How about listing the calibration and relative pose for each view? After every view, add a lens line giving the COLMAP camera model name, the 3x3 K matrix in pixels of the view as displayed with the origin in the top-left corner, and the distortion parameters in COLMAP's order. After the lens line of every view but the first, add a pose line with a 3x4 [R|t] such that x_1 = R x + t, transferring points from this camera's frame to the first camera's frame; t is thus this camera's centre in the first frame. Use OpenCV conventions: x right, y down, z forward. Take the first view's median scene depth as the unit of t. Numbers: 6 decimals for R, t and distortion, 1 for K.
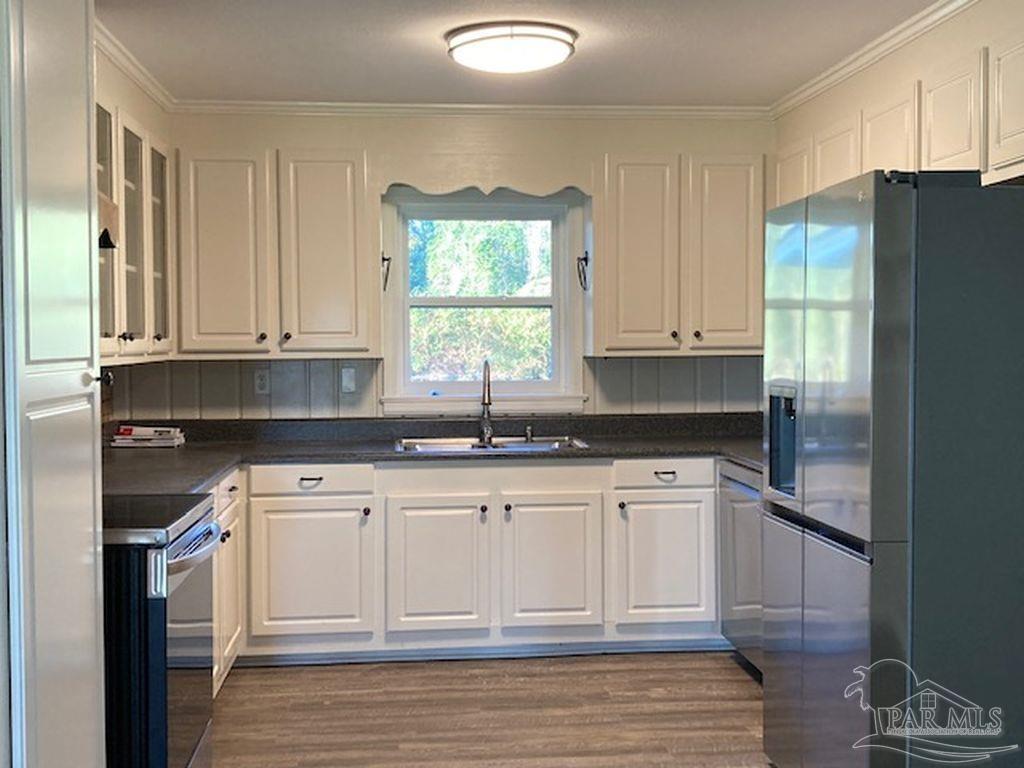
lens RADIAL K [[1270.6, 0, 508.9], [0, 1270.6, 375.3], [0, 0, 1]] dist [0.060897, 0.000000]
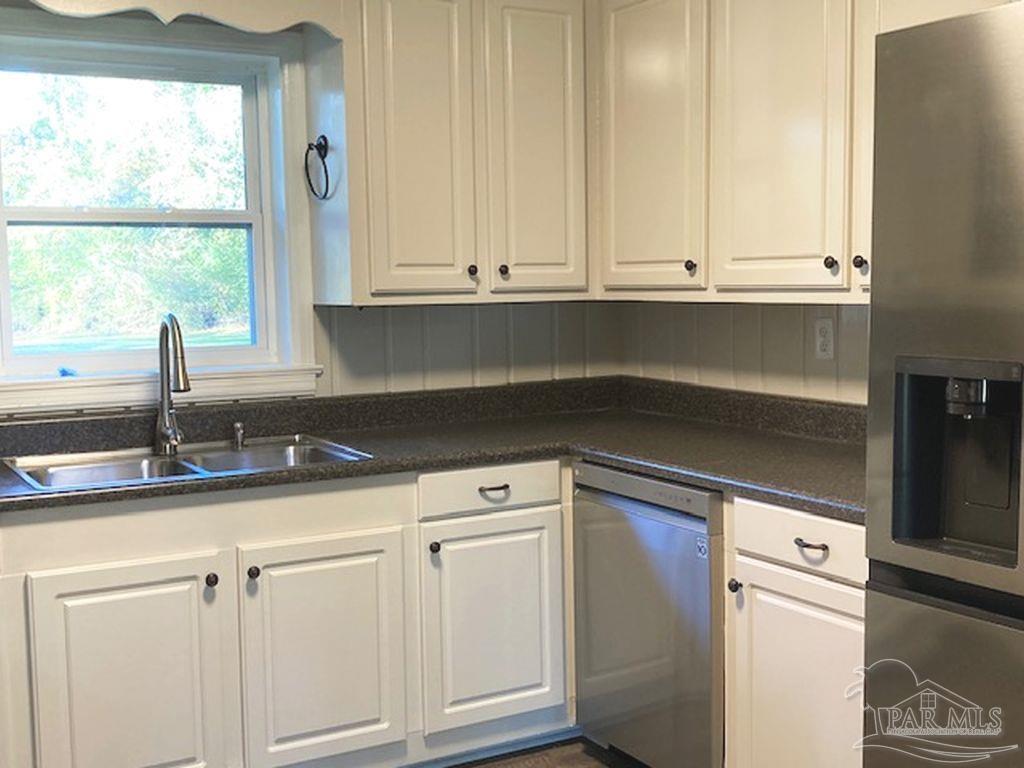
lens RADIAL K [[1270.6, 0, 540.3], [0, 1270.6, 391.7], [0, 0, 1]] dist [0.060897, 0.000000]
pose [[0.892532, -0.045959, 0.448636, -0.140138], [0.018129, 0.997646, 0.066135, -0.013339], [-0.450619, -0.050894, 0.891264, 0.427450]]
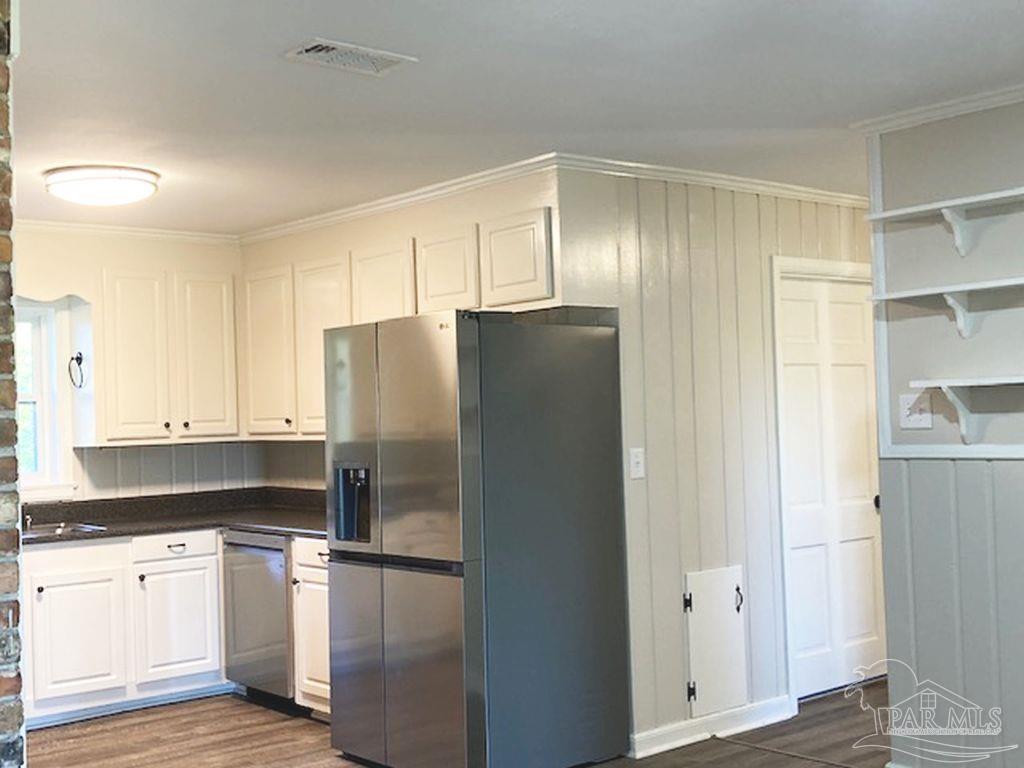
lens RADIAL K [[1270.6, 0, 511.8], [0, 1270.6, 388.0], [0, 0, 1]] dist [0.060897, 0.000000]
pose [[0.812016, -0.006521, 0.583598, -0.307499], [0.040645, 0.998142, -0.045401, -0.000995], [-0.582218, 0.060587, 0.810772, -0.126949]]
